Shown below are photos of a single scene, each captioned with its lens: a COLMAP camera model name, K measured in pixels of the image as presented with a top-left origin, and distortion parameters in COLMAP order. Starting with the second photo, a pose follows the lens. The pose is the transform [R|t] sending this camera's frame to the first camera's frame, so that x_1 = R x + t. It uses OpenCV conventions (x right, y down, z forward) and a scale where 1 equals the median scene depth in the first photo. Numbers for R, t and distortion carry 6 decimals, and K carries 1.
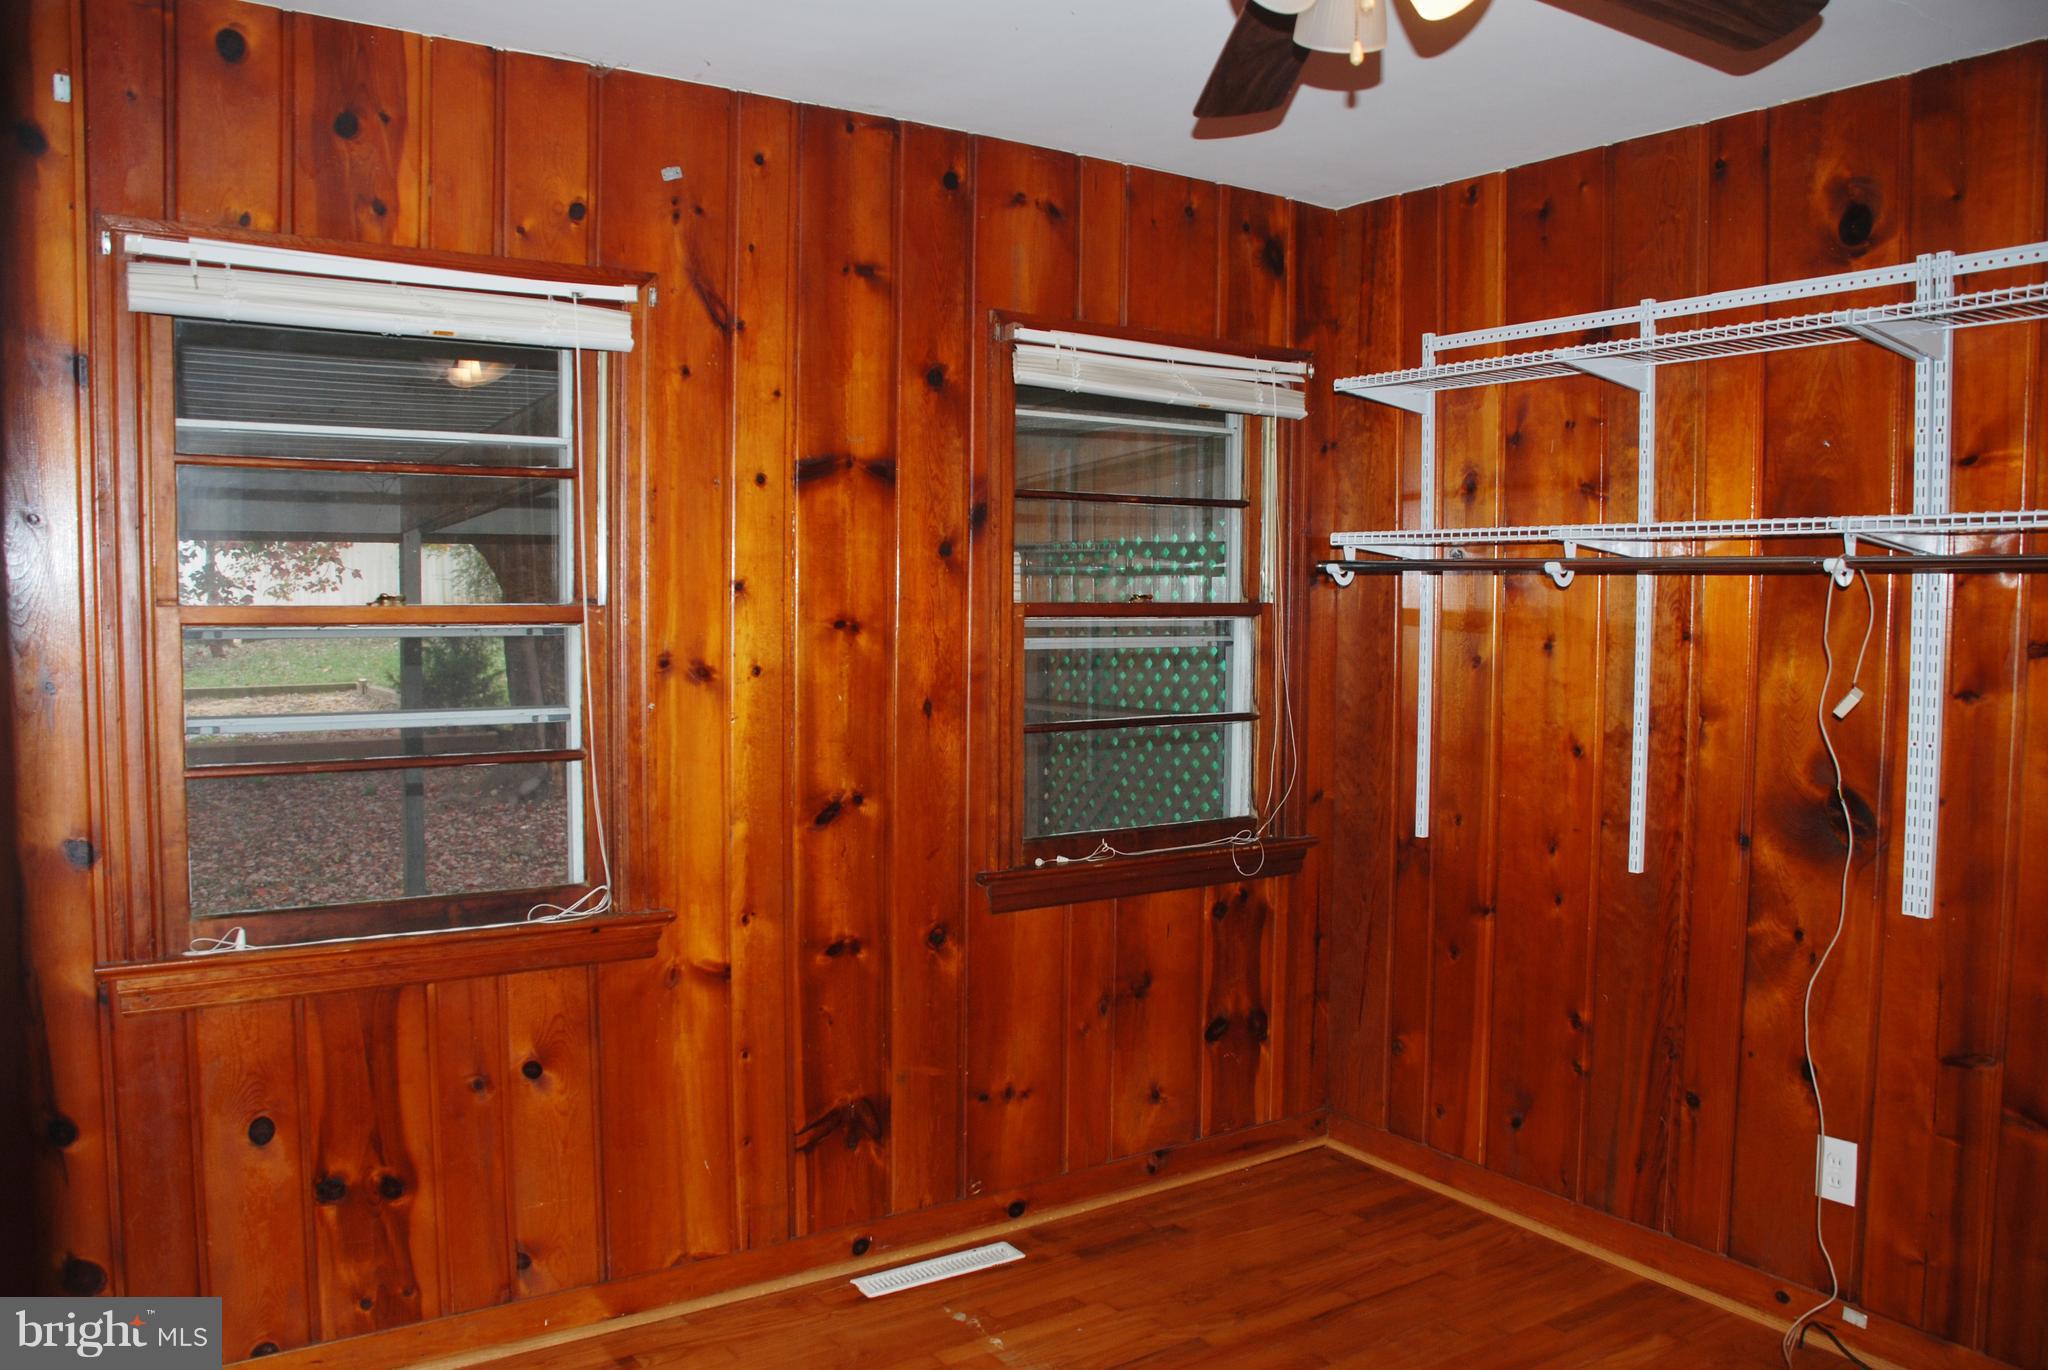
lens RADIAL K [[1601.5, 0, 1024.2], [0, 1601.5, 721.3], [0, 0, 1]] dist [-0.154217, 0.113602]
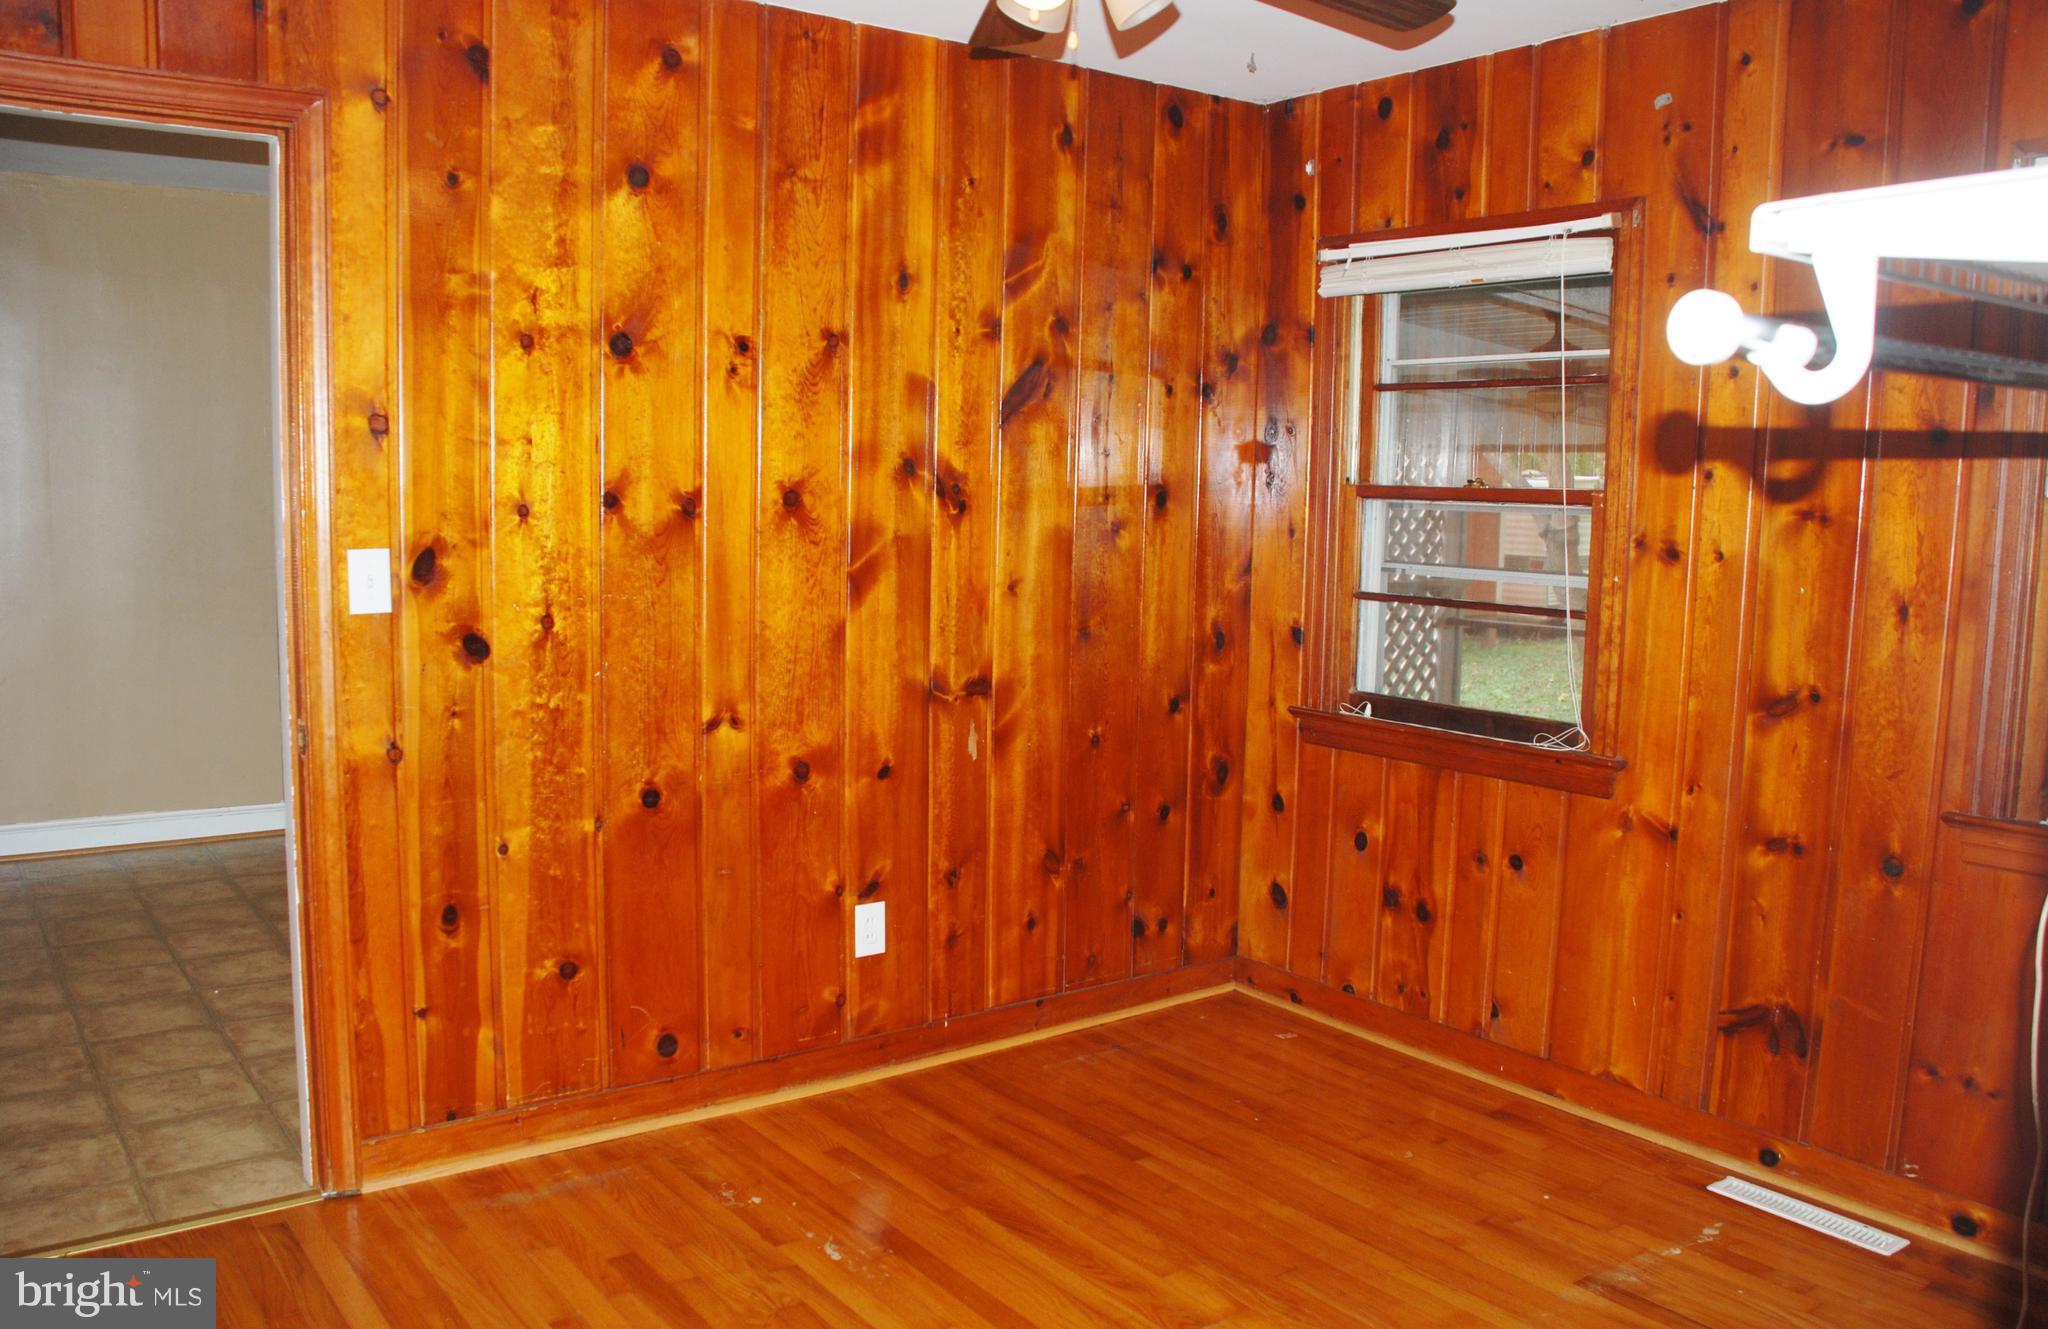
lens RADIAL K [[1665.1, 0, 1024.5], [0, 1665.1, 674.9], [0, 0, 1]] dist [-0.079792, 0.002394]
pose [[0.032730, 0.111202, -0.993259, 0.833787], [-0.089483, 0.990126, 0.107903, -0.027830], [0.995450, 0.085348, 0.042358, 0.470644]]
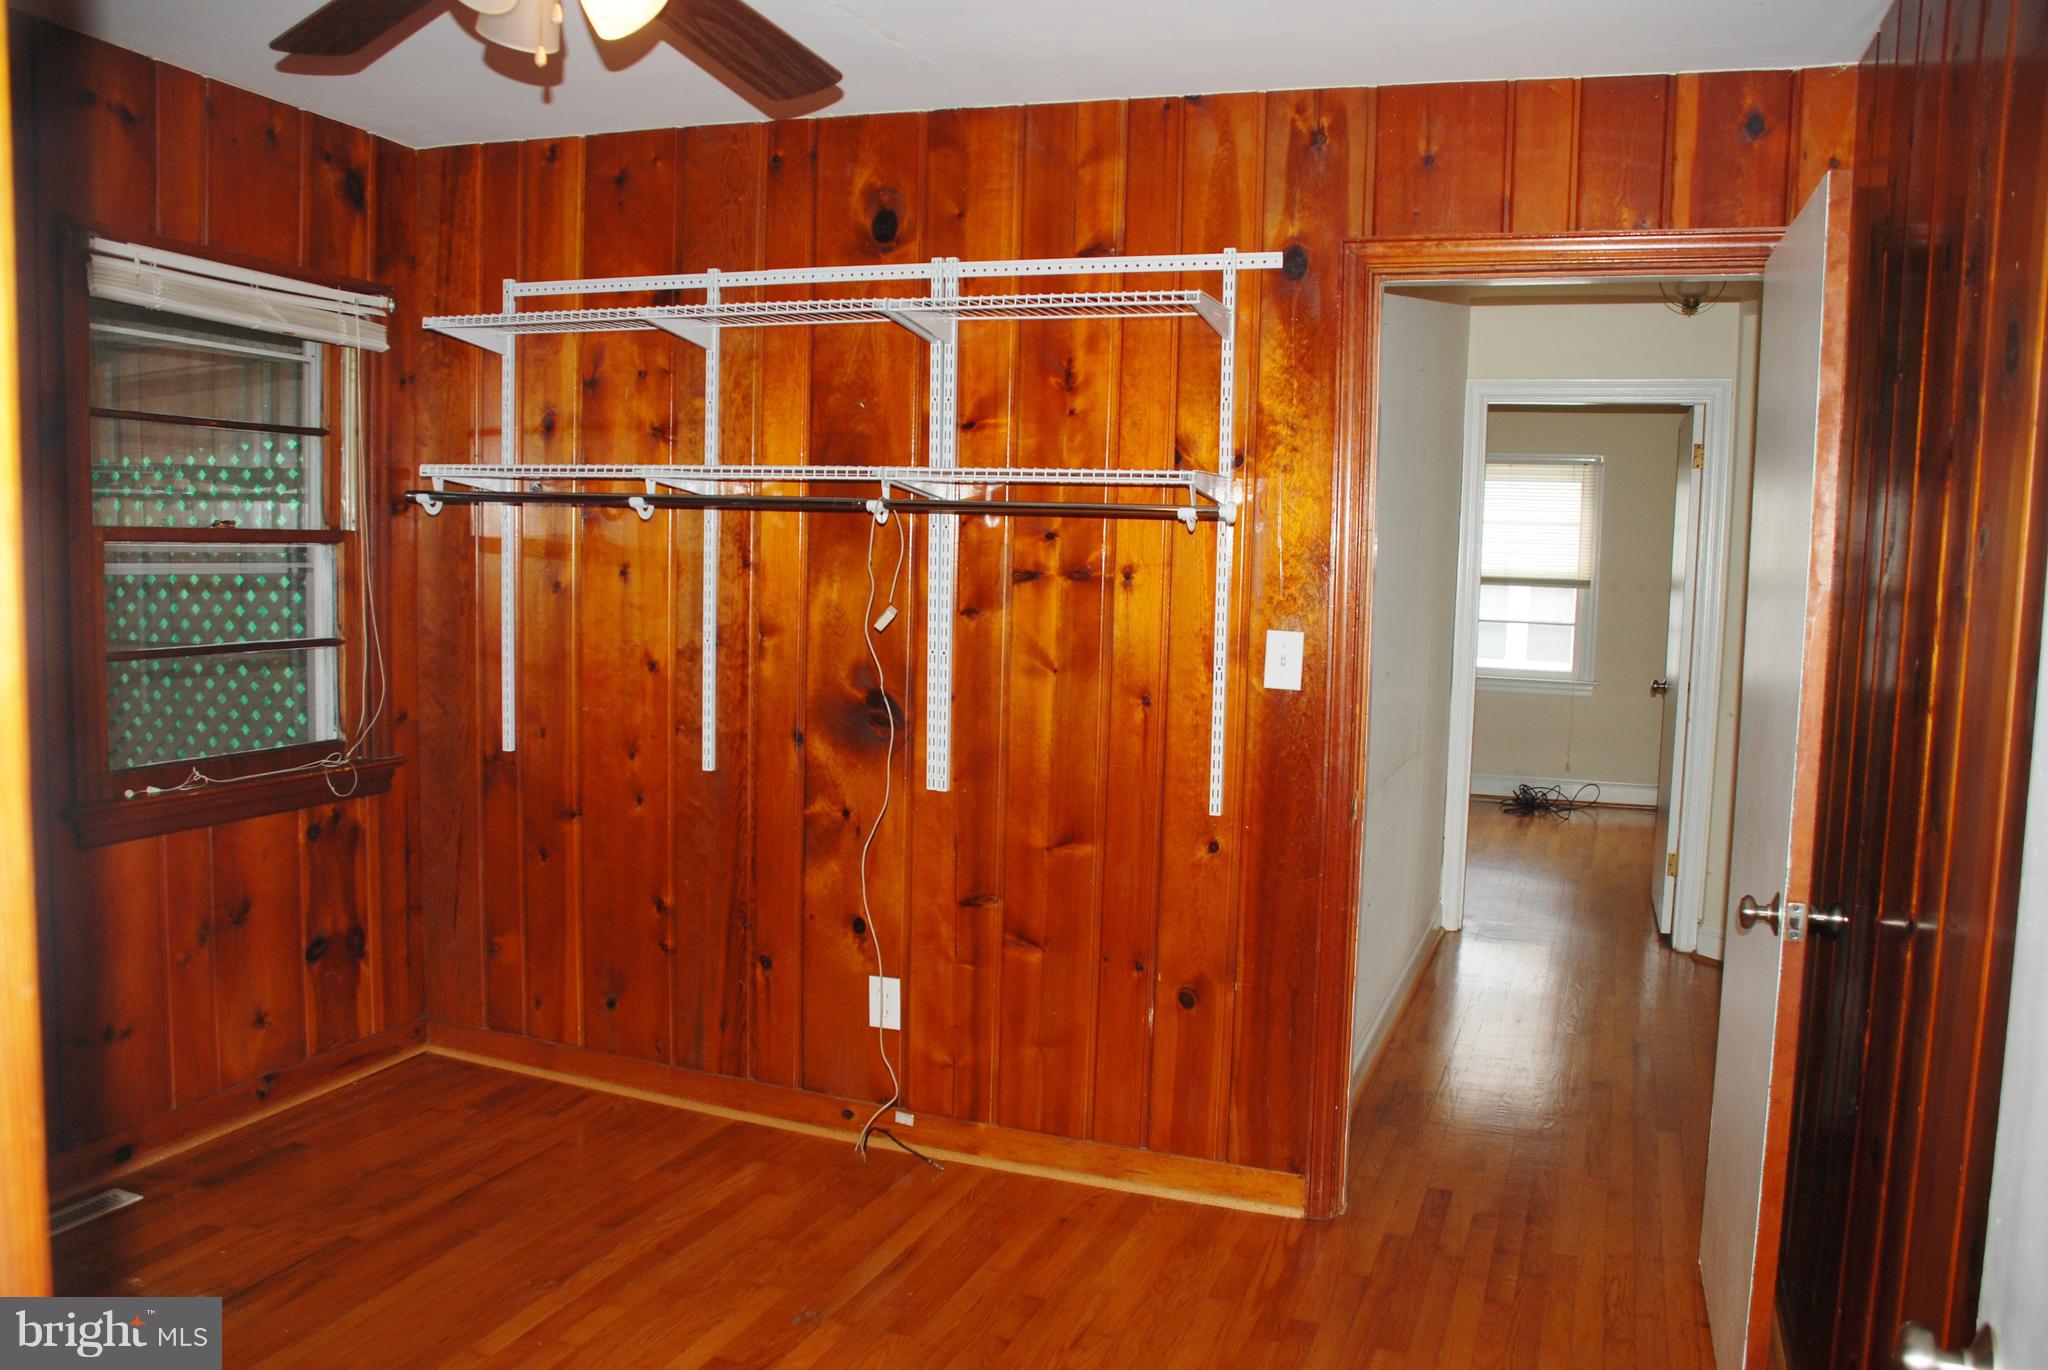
lens RADIAL K [[1601.5, 0, 1024.6], [0, 1601.5, 694.7], [0, 0, 1]] dist [-0.154217, 0.113602]
pose [[0.816265, -0.032173, 0.576781, -0.089948], [0.017043, 0.999355, 0.031624, 0.008315], [-0.577427, -0.015983, 0.816286, -0.082124]]
